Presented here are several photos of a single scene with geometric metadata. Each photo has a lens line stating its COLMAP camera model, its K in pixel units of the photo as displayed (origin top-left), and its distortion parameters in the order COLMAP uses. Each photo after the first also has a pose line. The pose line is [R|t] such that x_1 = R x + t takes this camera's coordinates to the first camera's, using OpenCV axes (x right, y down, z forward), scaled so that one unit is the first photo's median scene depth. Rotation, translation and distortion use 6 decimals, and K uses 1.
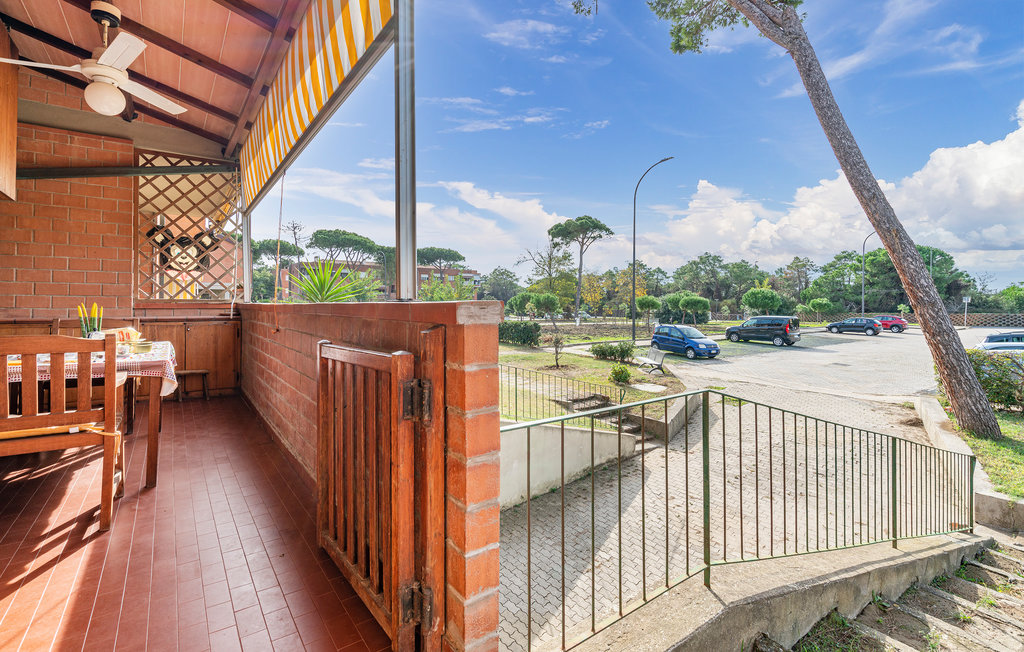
lens RADIAL K [[464.0, 0, 512.8], [0, 464.0, 301.4], [0, 0, 1]] dist [0.002364, 0.000024]
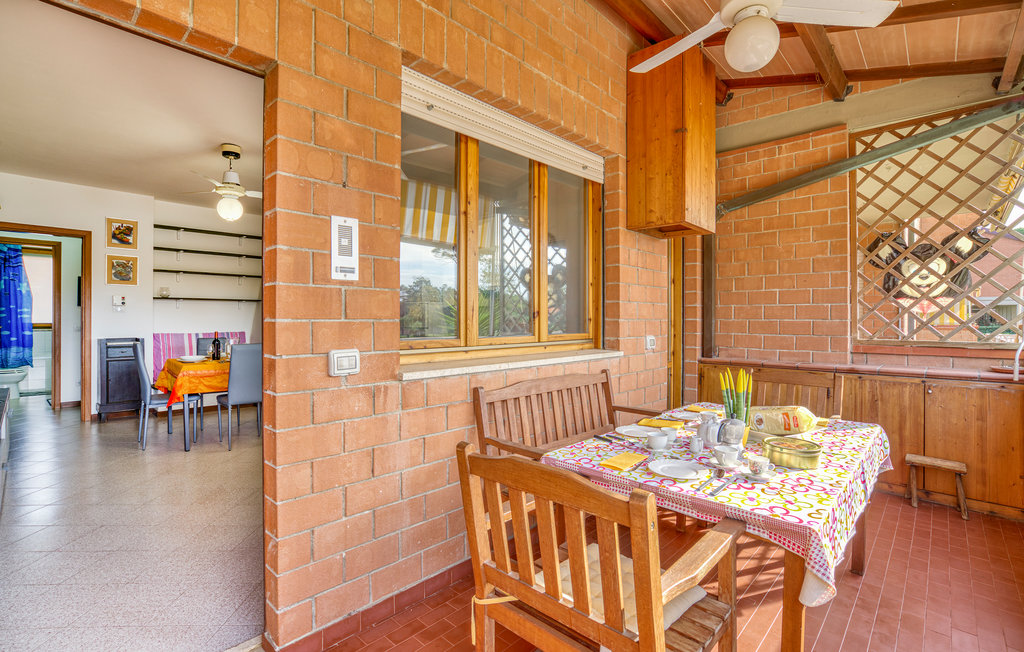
lens RADIAL K [[469.6, 0, 507.4], [0, 469.6, 317.7], [0, 0, 1]] dist [-0.036517, 0.012233]
pose [[0.173309, -0.002646, -0.984864, -0.185779], [0.005077, 0.999986, -0.001793, -0.039864], [0.984854, -0.004690, 0.173320, 0.328144]]
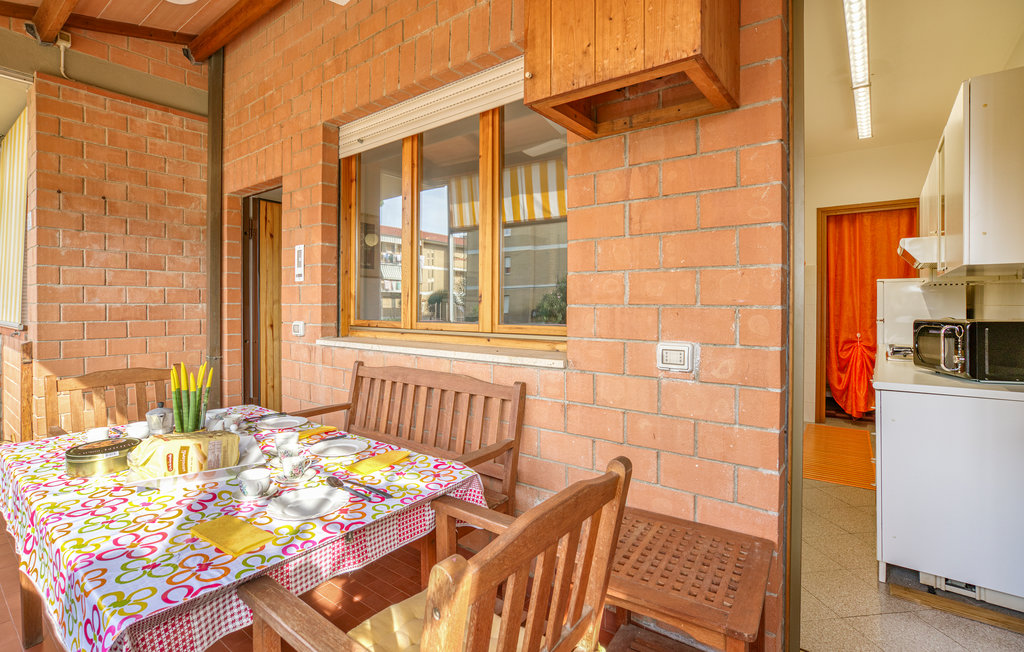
lens RADIAL K [[476.9, 0, 510.0], [0, 476.9, 306.1], [0, 0, 1]] dist [-0.023433, 0.001154]
pose [[-0.964579, -0.011526, -0.263541, -0.574393], [-0.008815, 0.999895, -0.011467, -0.033296], [0.263646, -0.008738, -0.964580, 0.838108]]
